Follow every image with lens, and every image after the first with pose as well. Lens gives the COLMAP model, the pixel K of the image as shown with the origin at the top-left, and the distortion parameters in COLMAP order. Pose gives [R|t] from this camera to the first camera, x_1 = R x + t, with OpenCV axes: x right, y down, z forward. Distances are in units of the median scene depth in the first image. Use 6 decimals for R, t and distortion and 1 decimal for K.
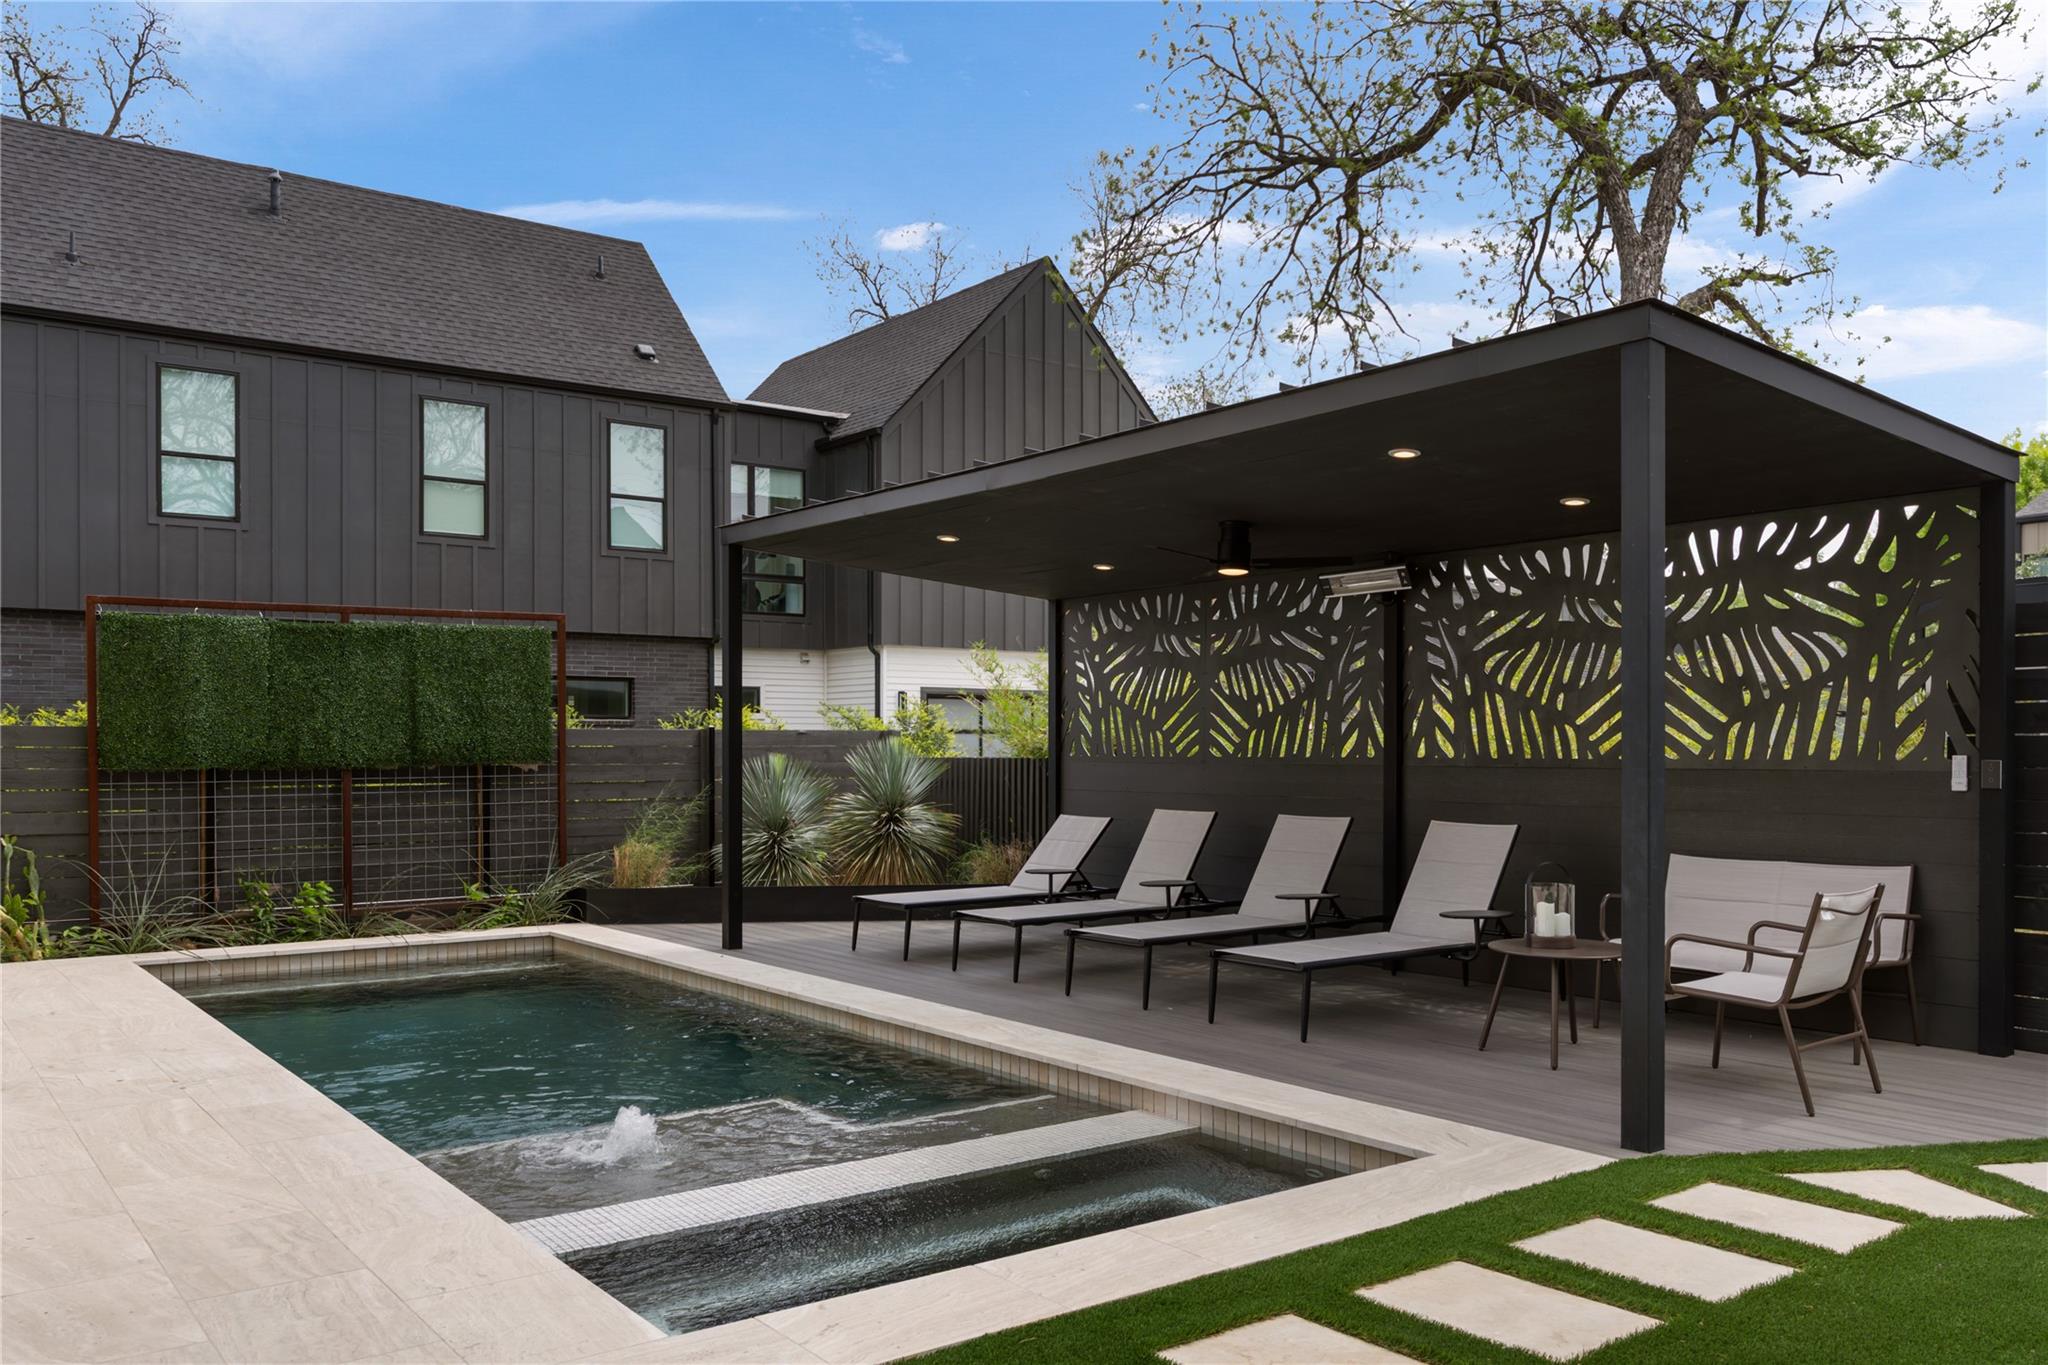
lens RADIAL K [[1595.0, 0, 1022.5], [0, 1595.0, 754.3], [0, 0, 1]] dist [0.000547, 0.011976]
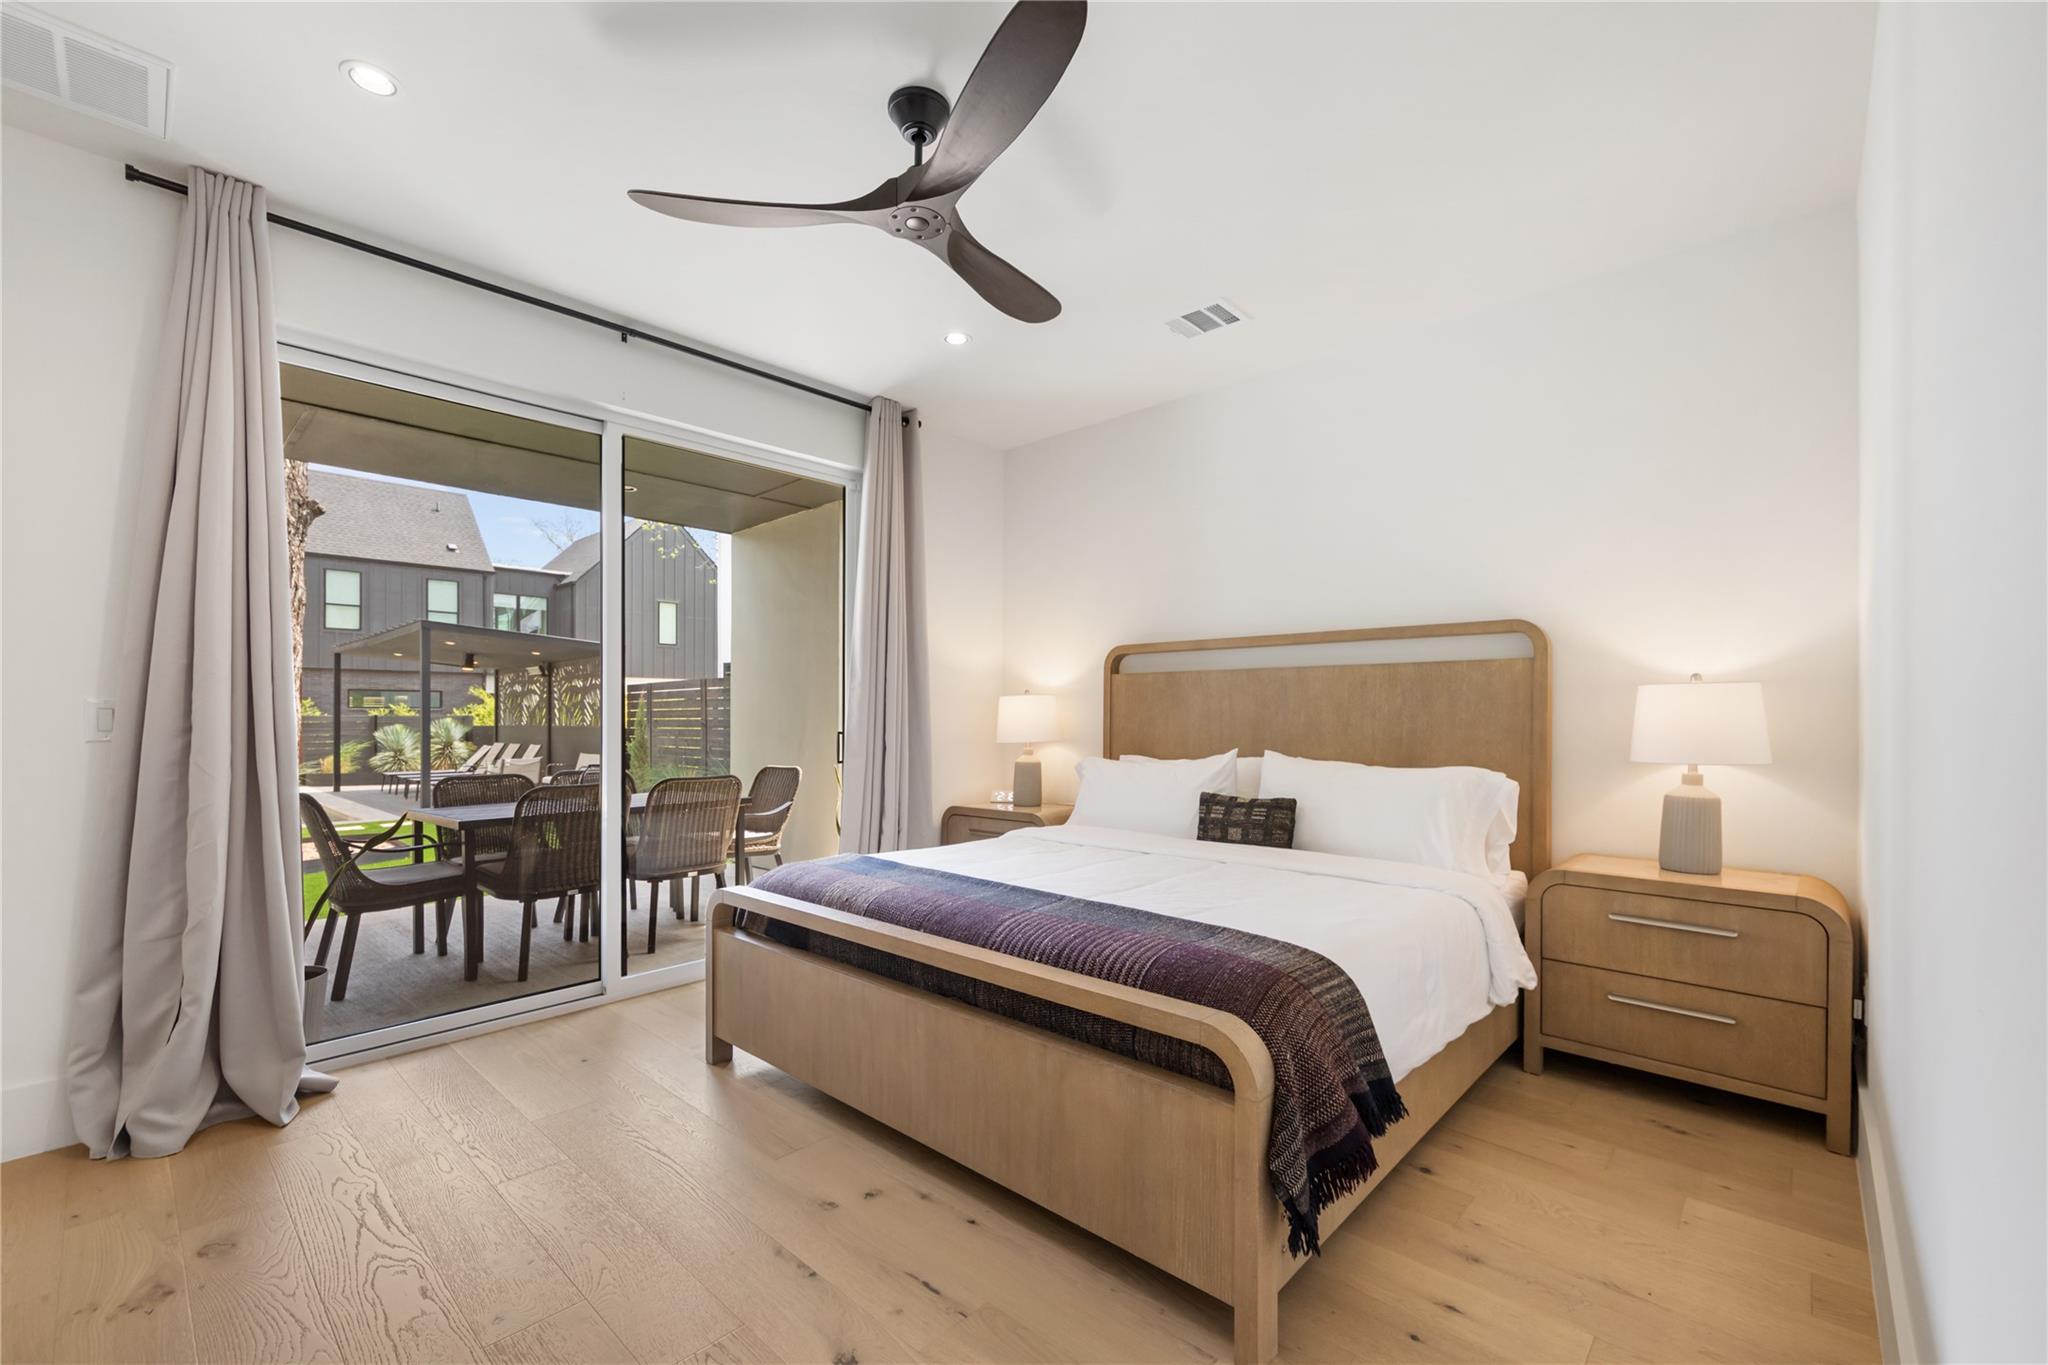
lens RADIAL K [[848.5, 0, 1023.7], [0, 848.5, 711.3], [0, 0, 1]] dist [-0.000658, 0.000081]
pose [[0.983667, 0.002977, 0.179973, 0.731249], [-0.000699, 0.999919, -0.012723, -0.005482], [-0.179996, 0.012390, 0.983589, -0.707980]]
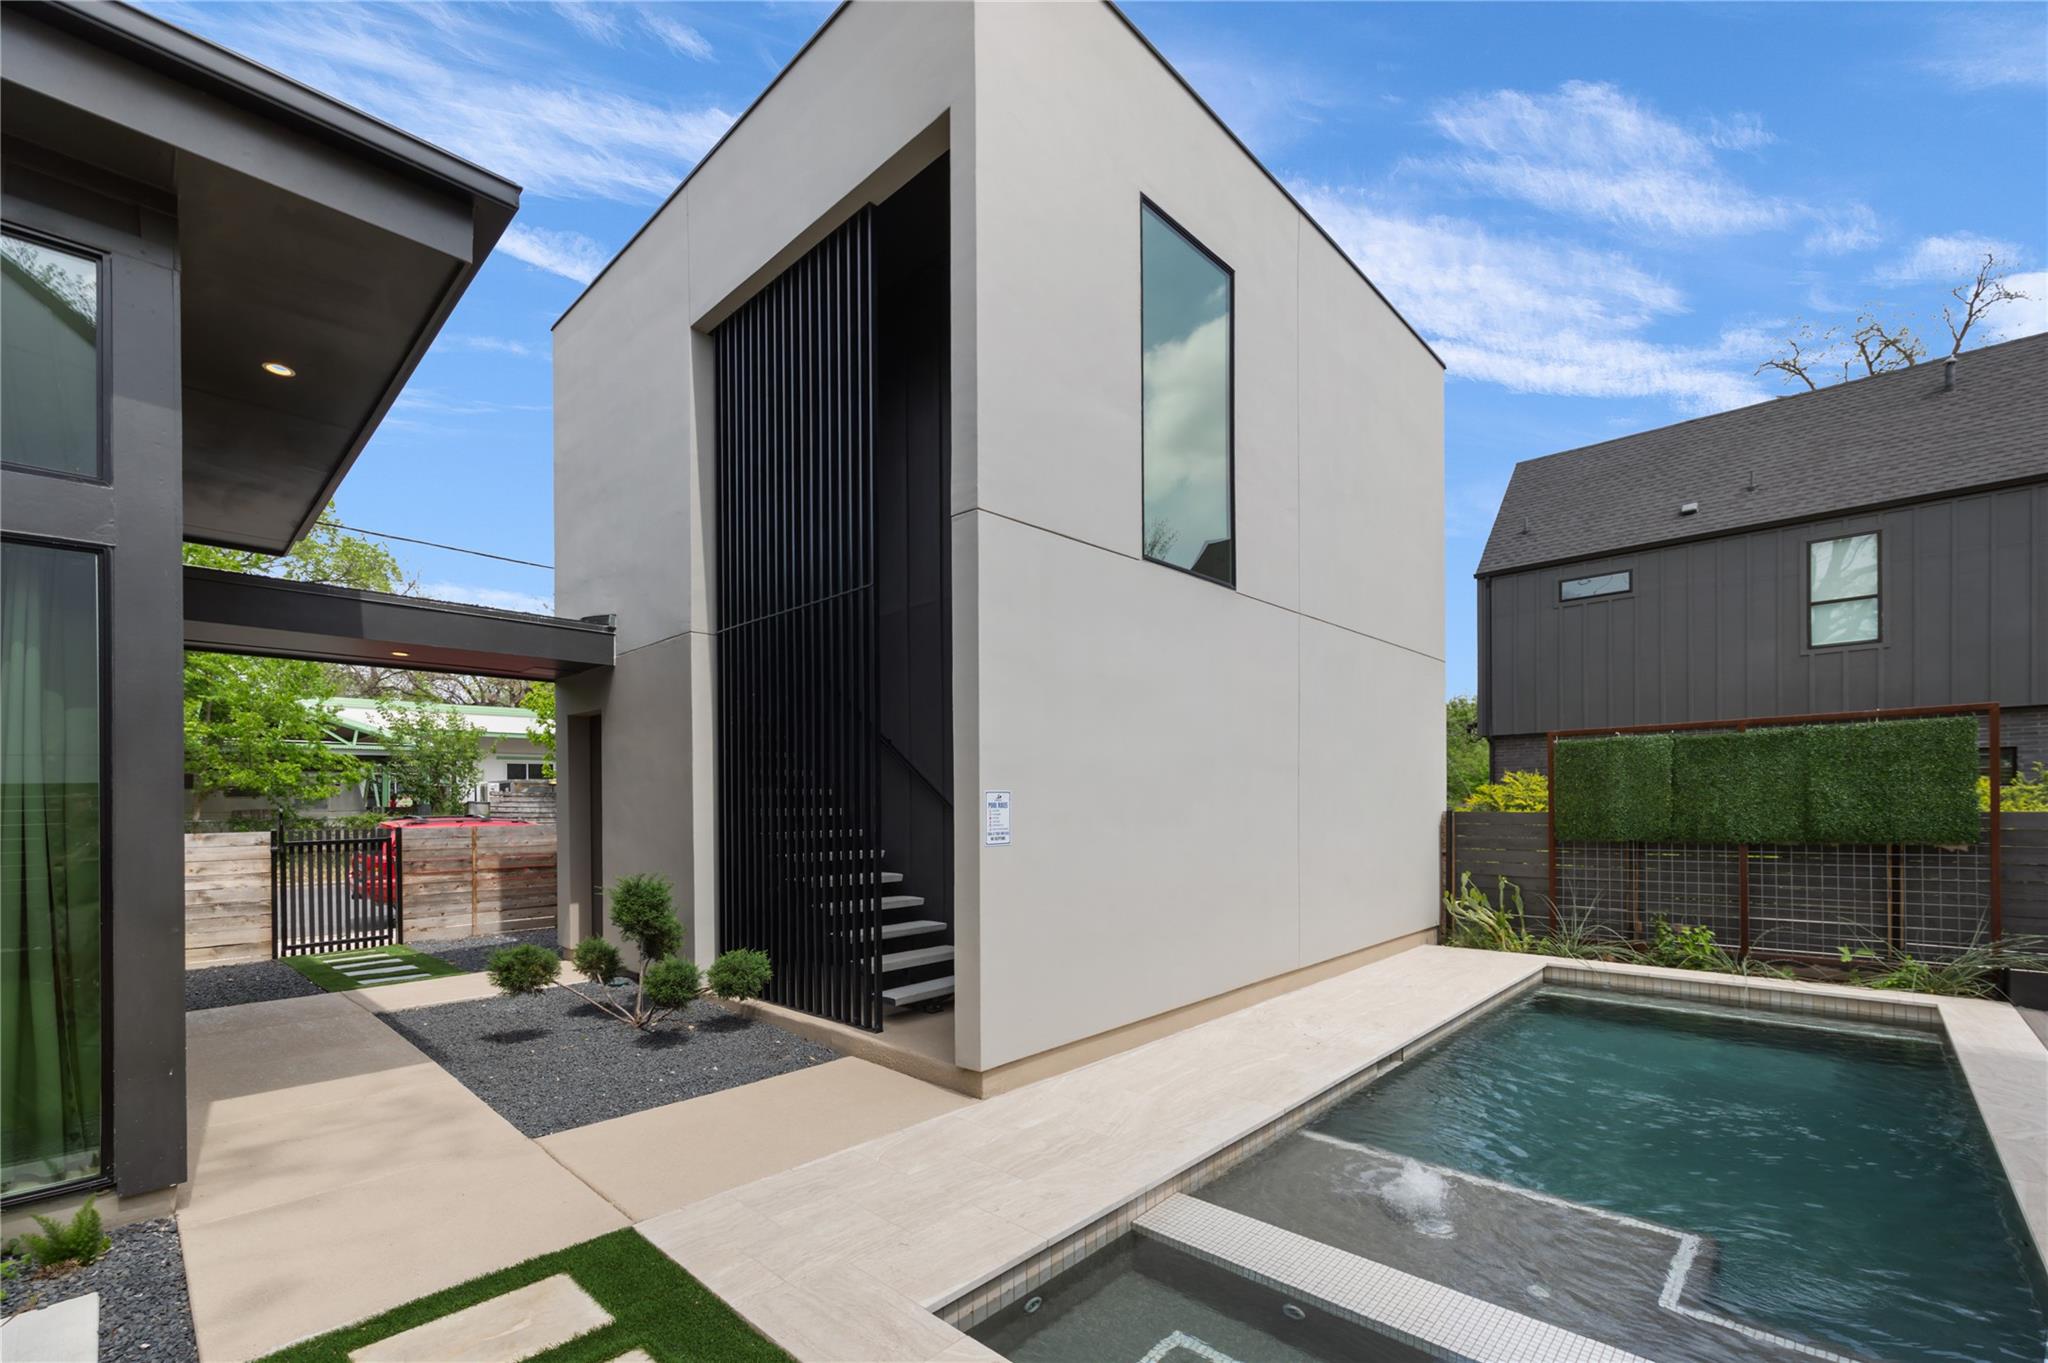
lens RADIAL K [[866.8, 0, 1032.2], [0, 866.8, 813.9], [0, 0, 1]] dist [-0.000223, 0.000348]
pose [[0.170772, 0.013521, -0.985218, 0.177655], [0.005966, 0.999873, 0.014756, -0.029690], [0.985293, -0.008397, 0.170670, 0.307969]]
